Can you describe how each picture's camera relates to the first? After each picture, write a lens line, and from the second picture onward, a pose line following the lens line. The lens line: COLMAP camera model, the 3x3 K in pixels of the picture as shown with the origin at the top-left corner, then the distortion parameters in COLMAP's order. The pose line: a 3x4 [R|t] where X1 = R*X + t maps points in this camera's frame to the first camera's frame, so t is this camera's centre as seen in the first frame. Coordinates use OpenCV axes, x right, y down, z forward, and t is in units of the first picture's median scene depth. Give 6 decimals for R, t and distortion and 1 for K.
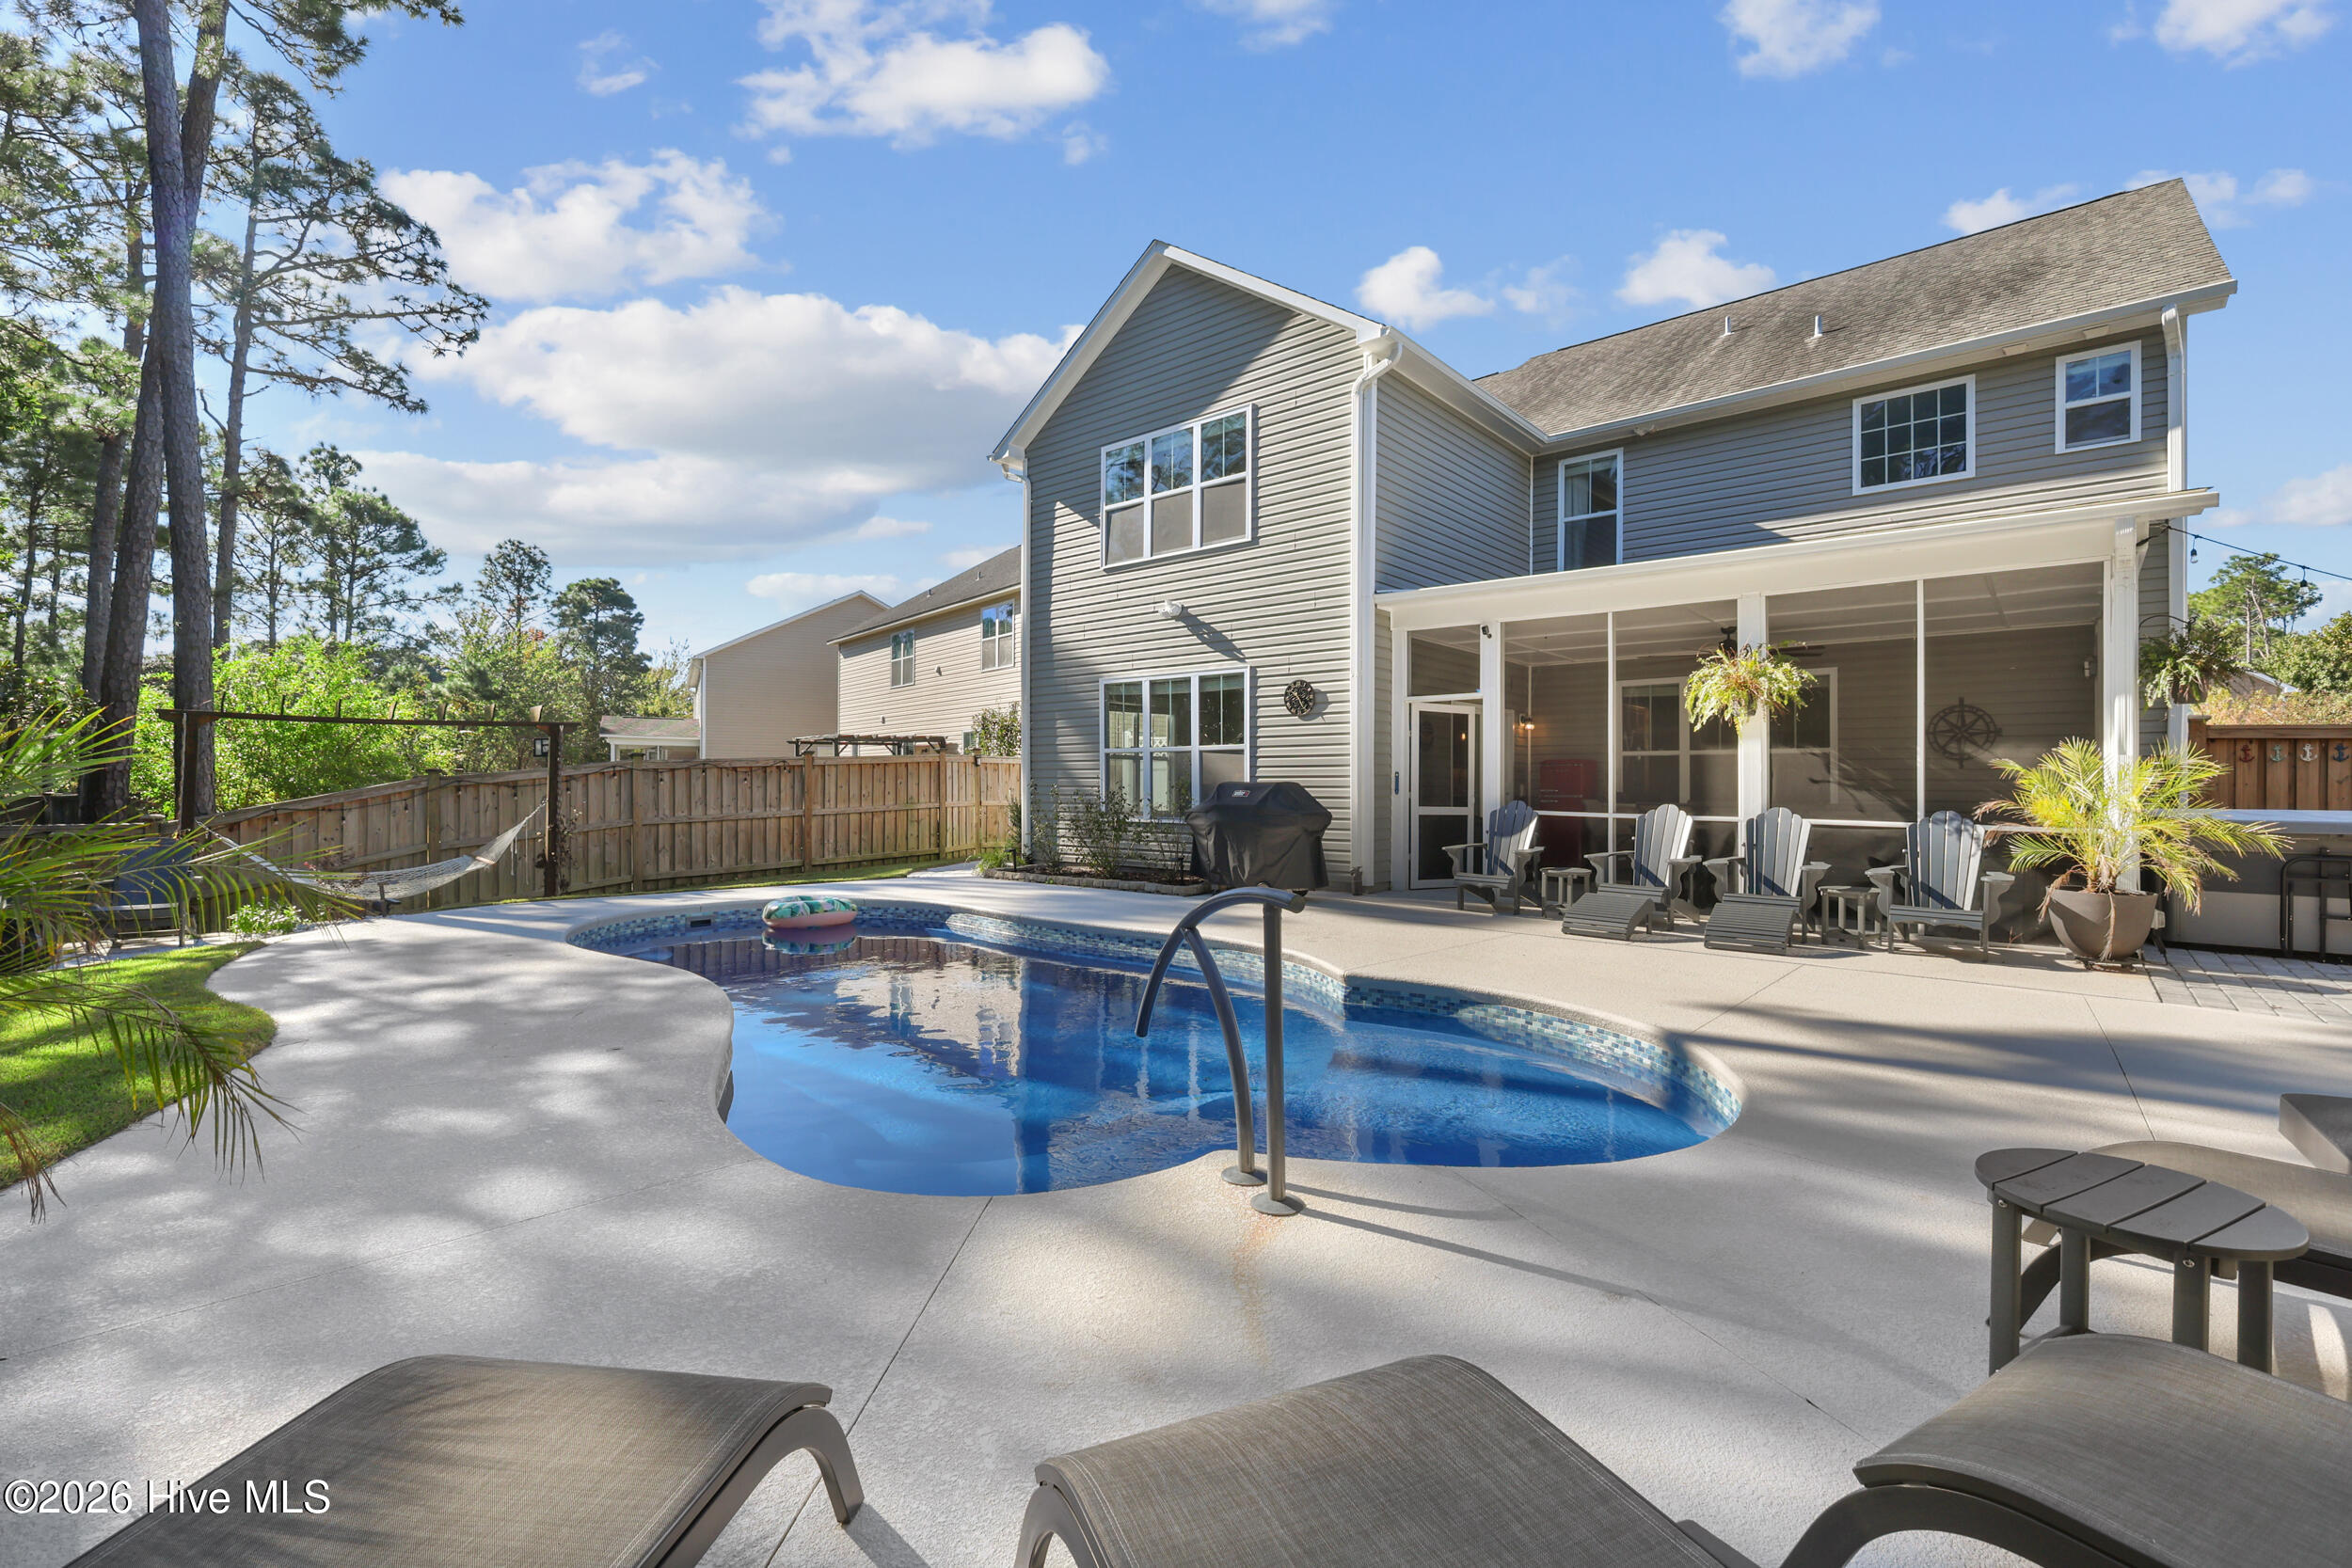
lens RADIAL K [[1033.3, 0, 1178.5], [0, 1033.3, 770.7], [0, 0, 1]] dist [0.008499, -0.000568]
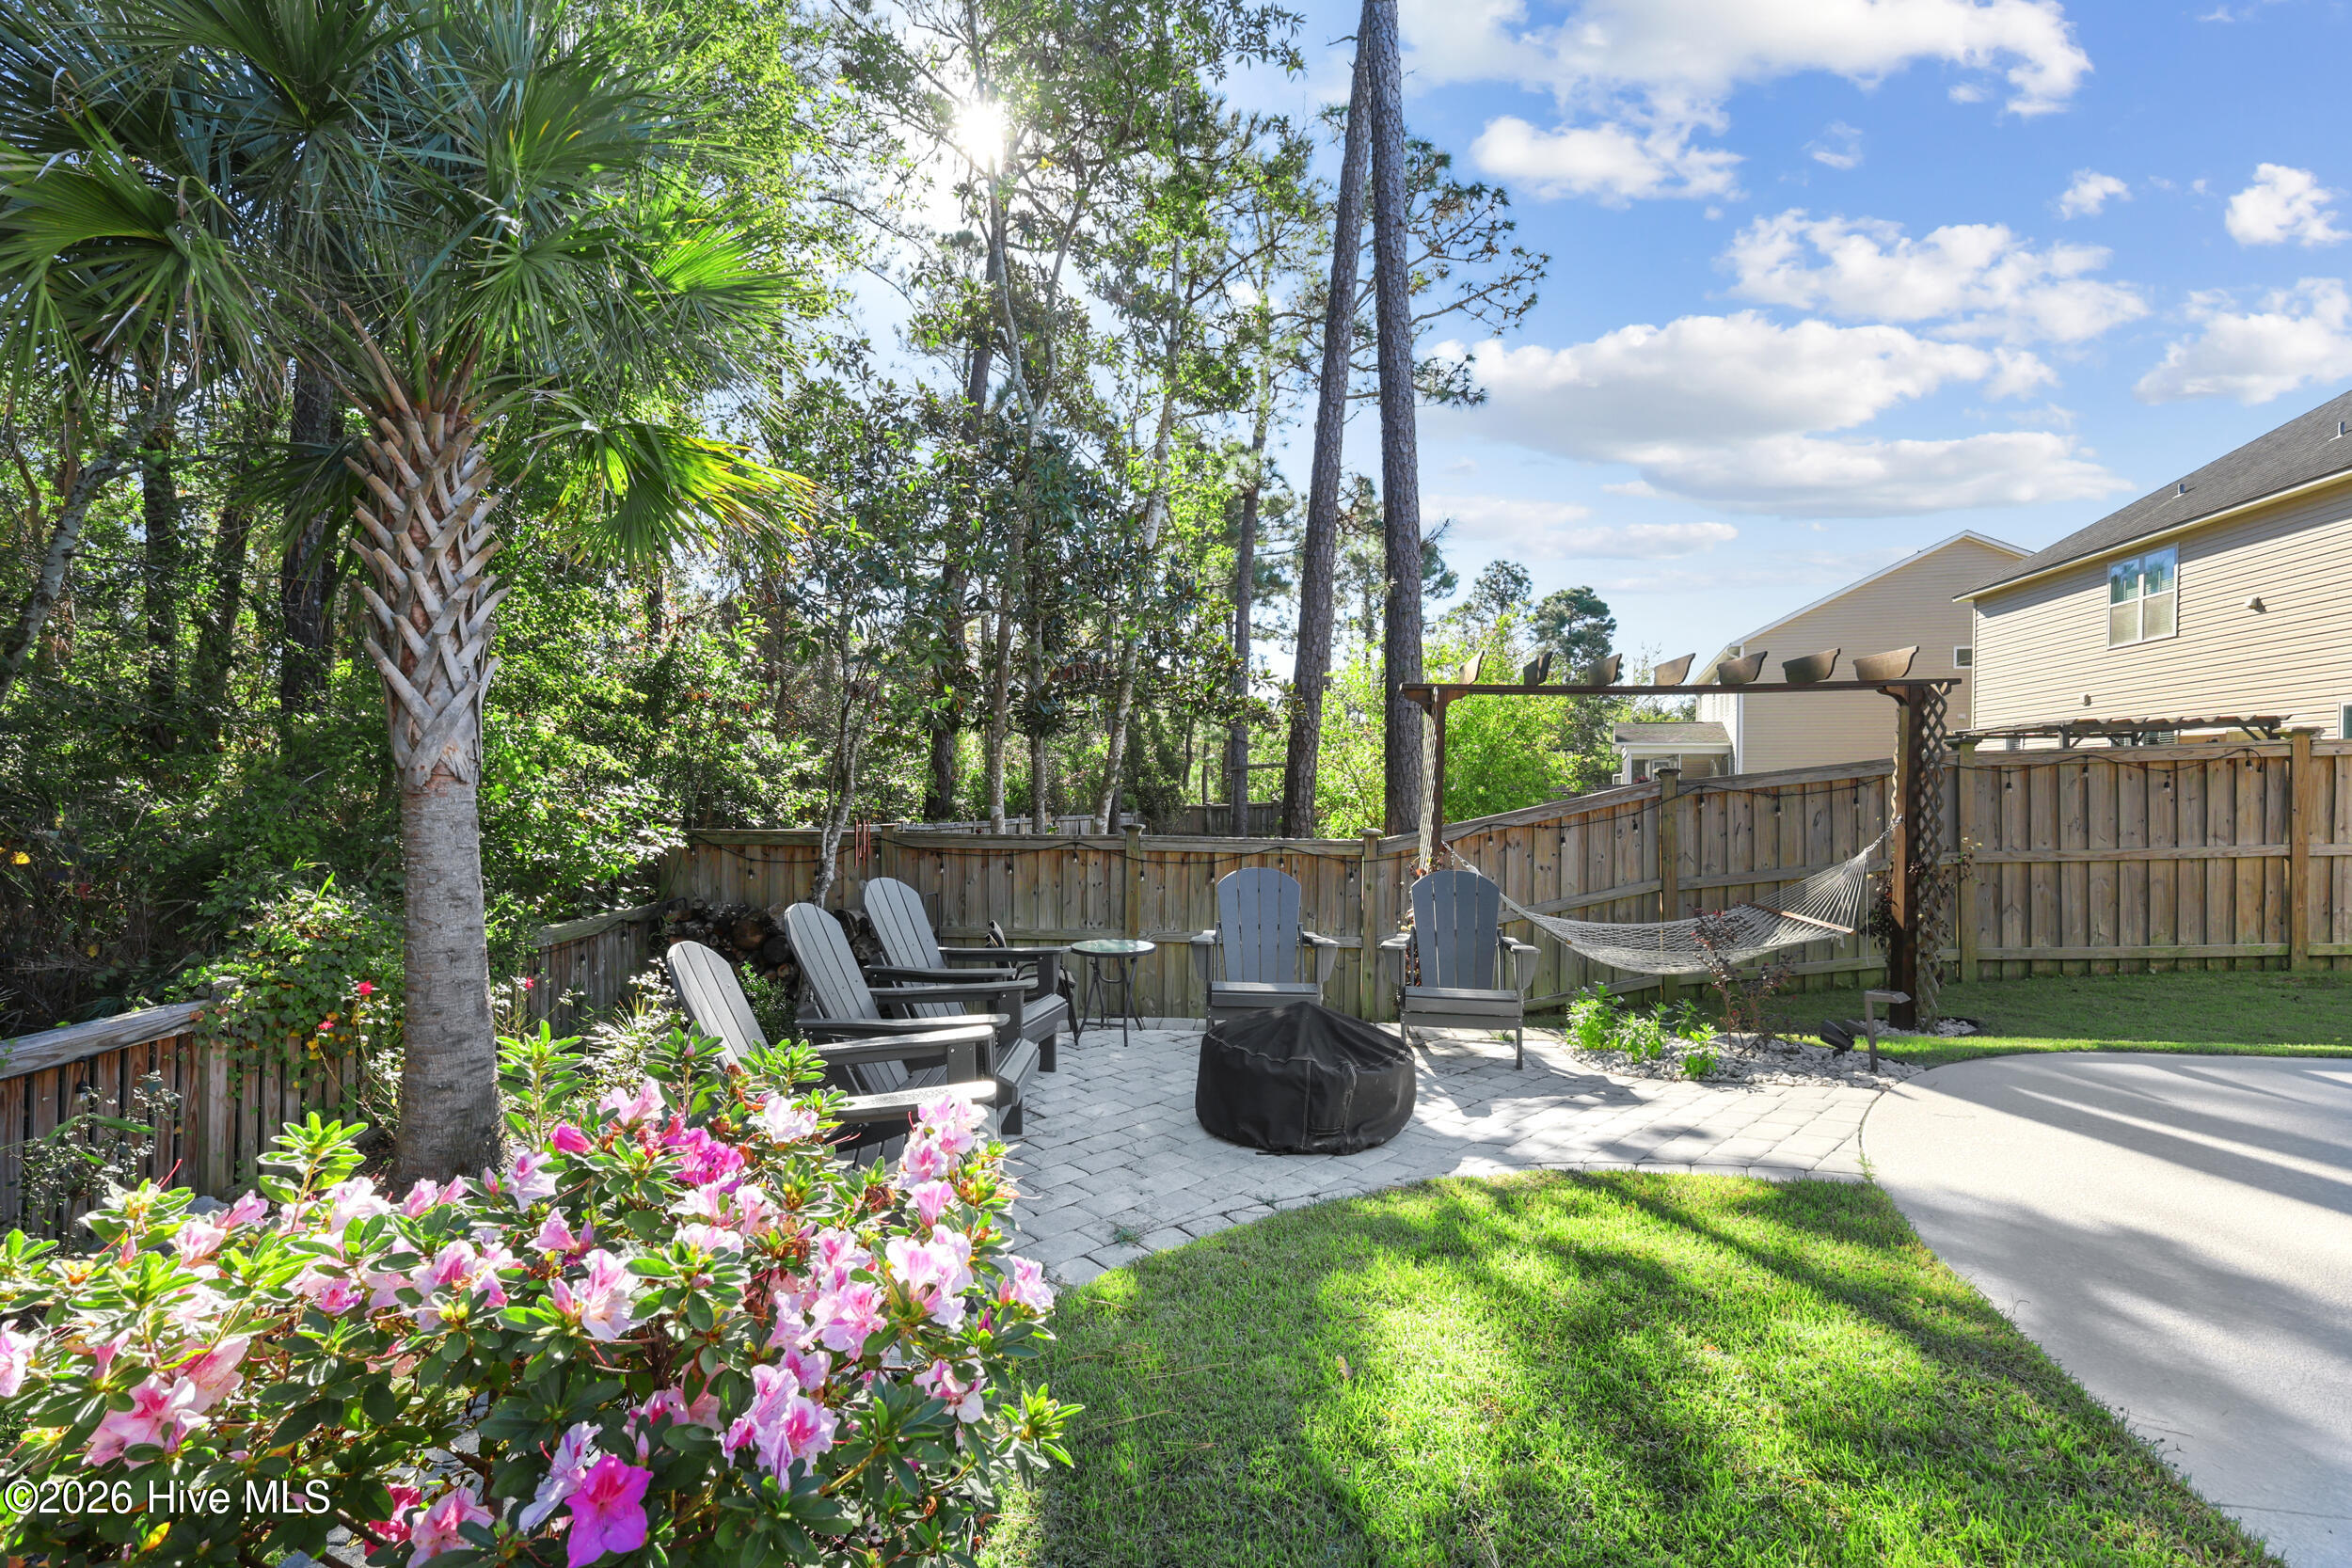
lens RADIAL K [[1033.3, 0, 1205.5], [0, 1033.3, 792.7], [0, 0, 1]] dist [0.008499, -0.000568]
pose [[0.690672, 0.002128, -0.723165, -0.457932], [0.003265, 0.999976, 0.006061, 0.009065], [0.723161, -0.006547, 0.690648, 0.342974]]
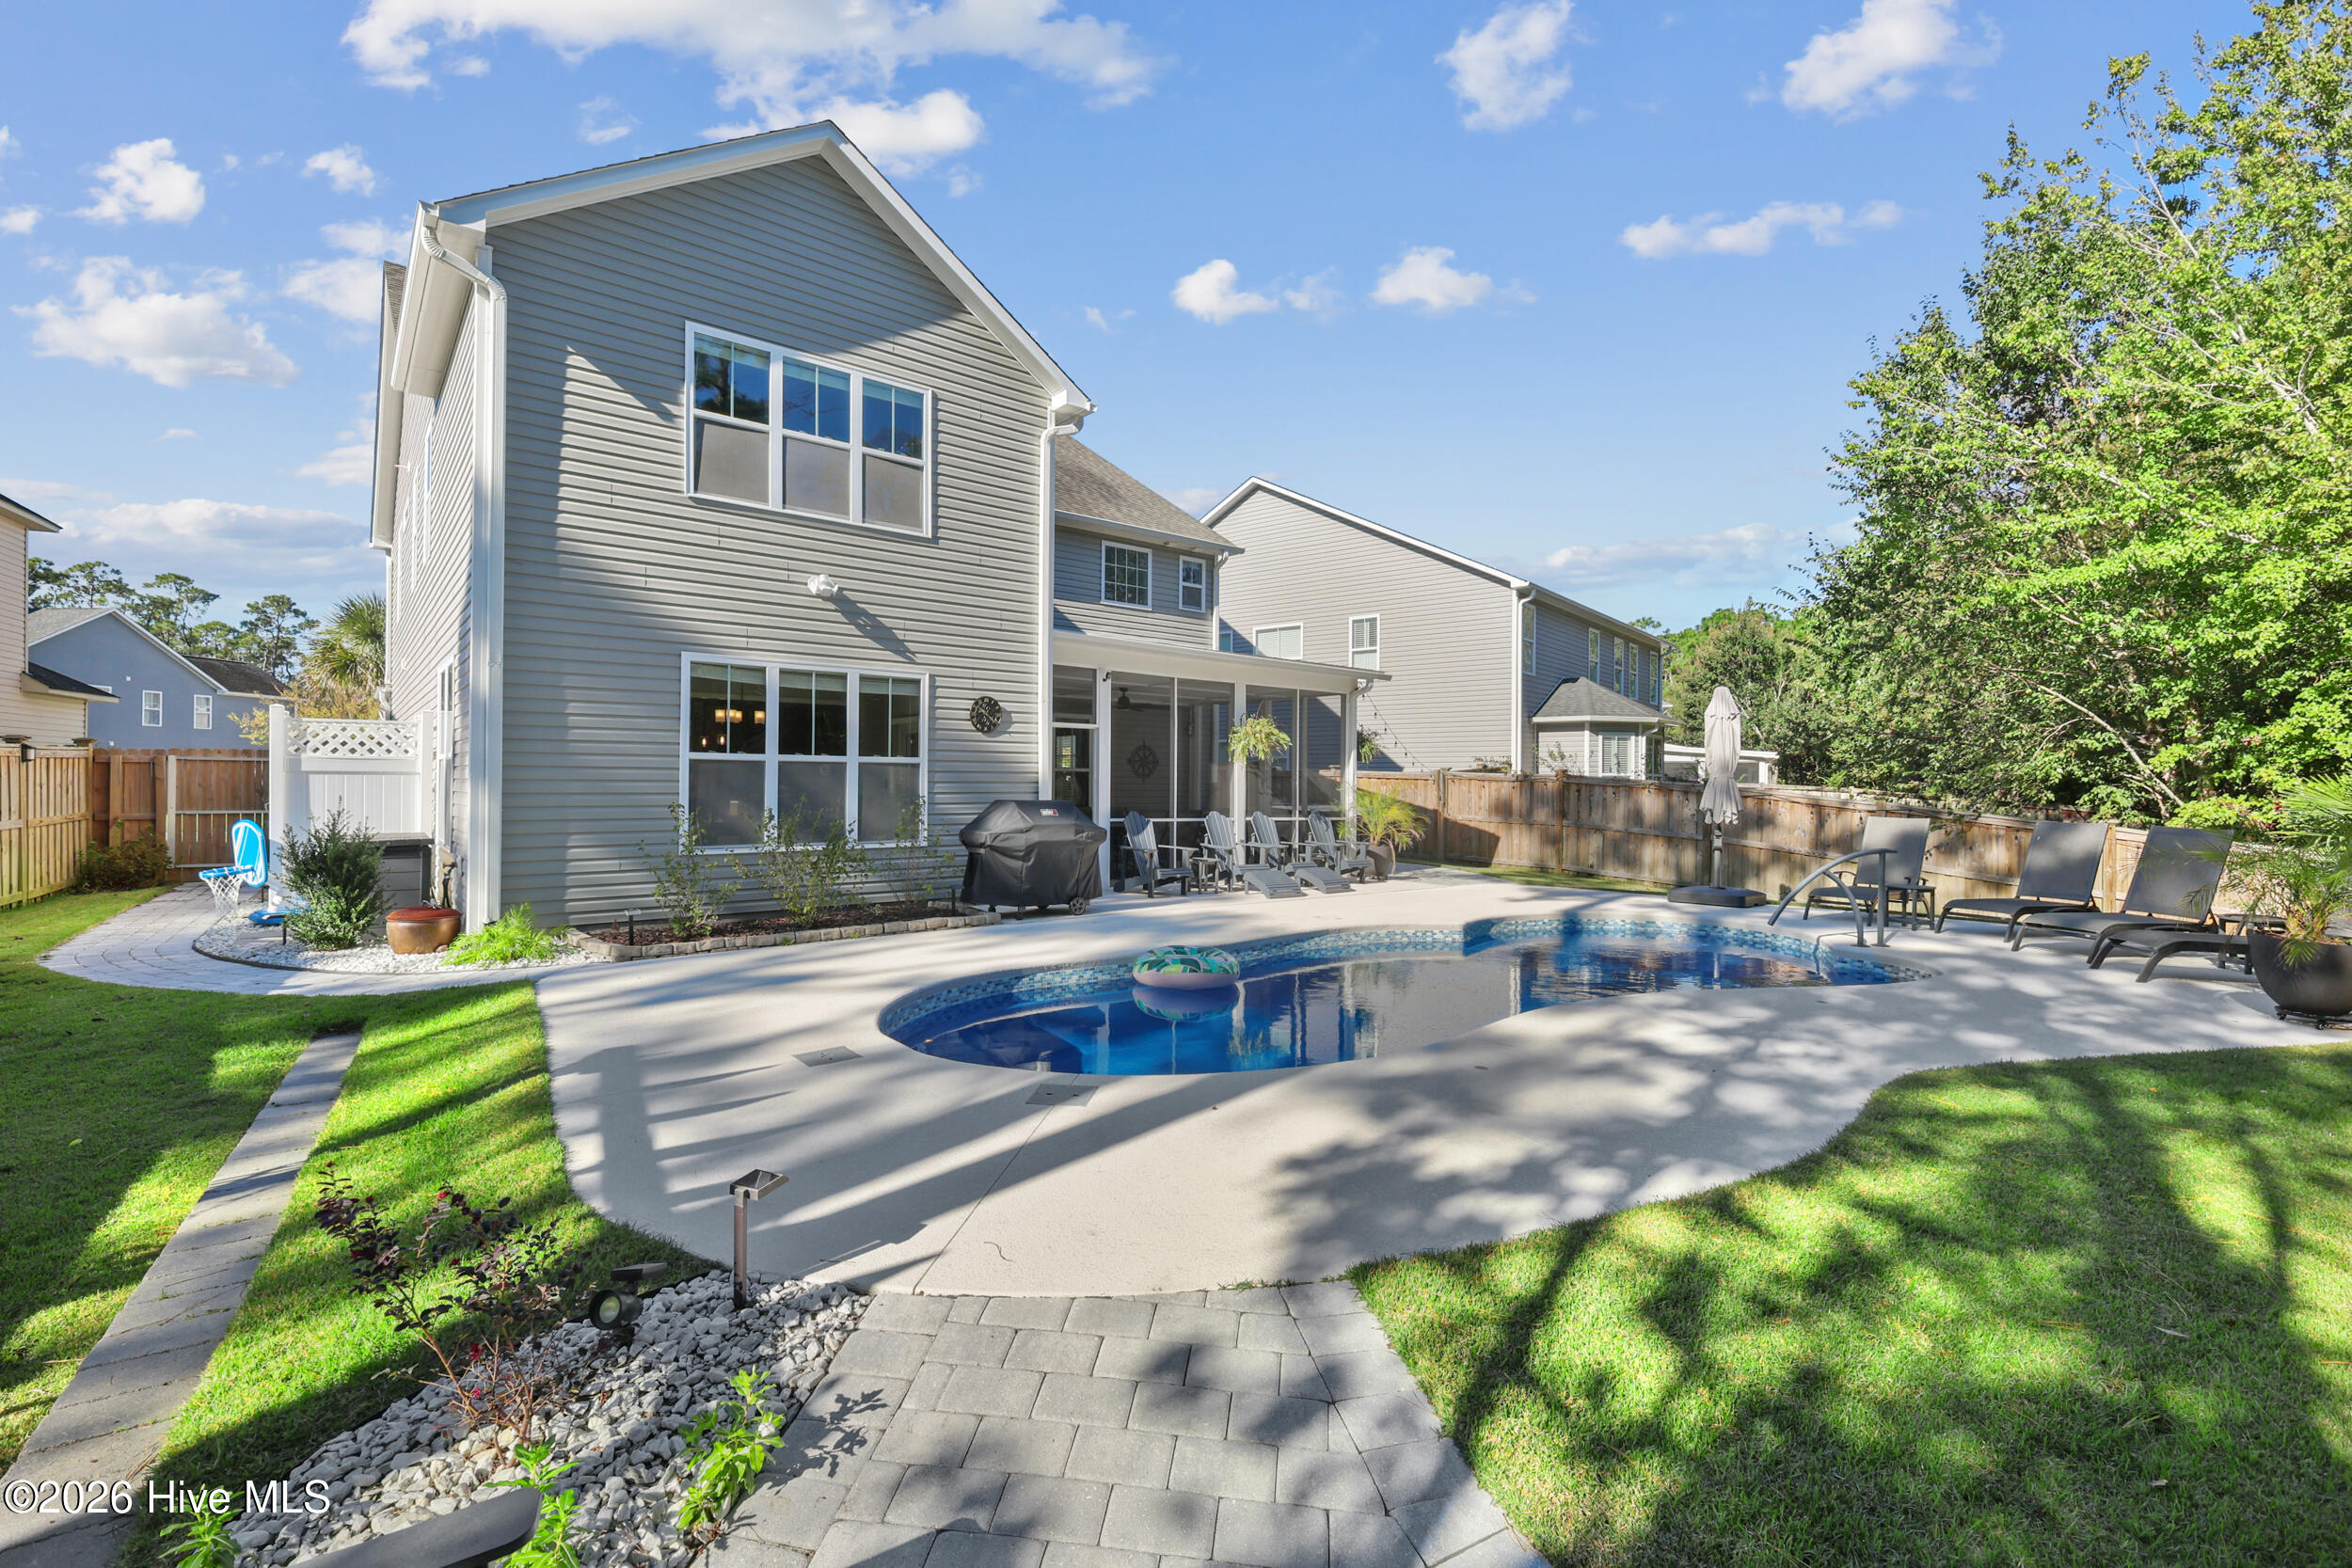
lens RADIAL K [[1033.3, 0, 1193.3], [0, 1033.3, 772.1], [0, 0, 1]] dist [0.008499, -0.000568]
pose [[0.148865, 0.007817, 0.988827, -0.764550], [-0.021781, 0.999752, -0.004624, -0.013083], [-0.988618, -0.020850, 0.148998, 0.591090]]
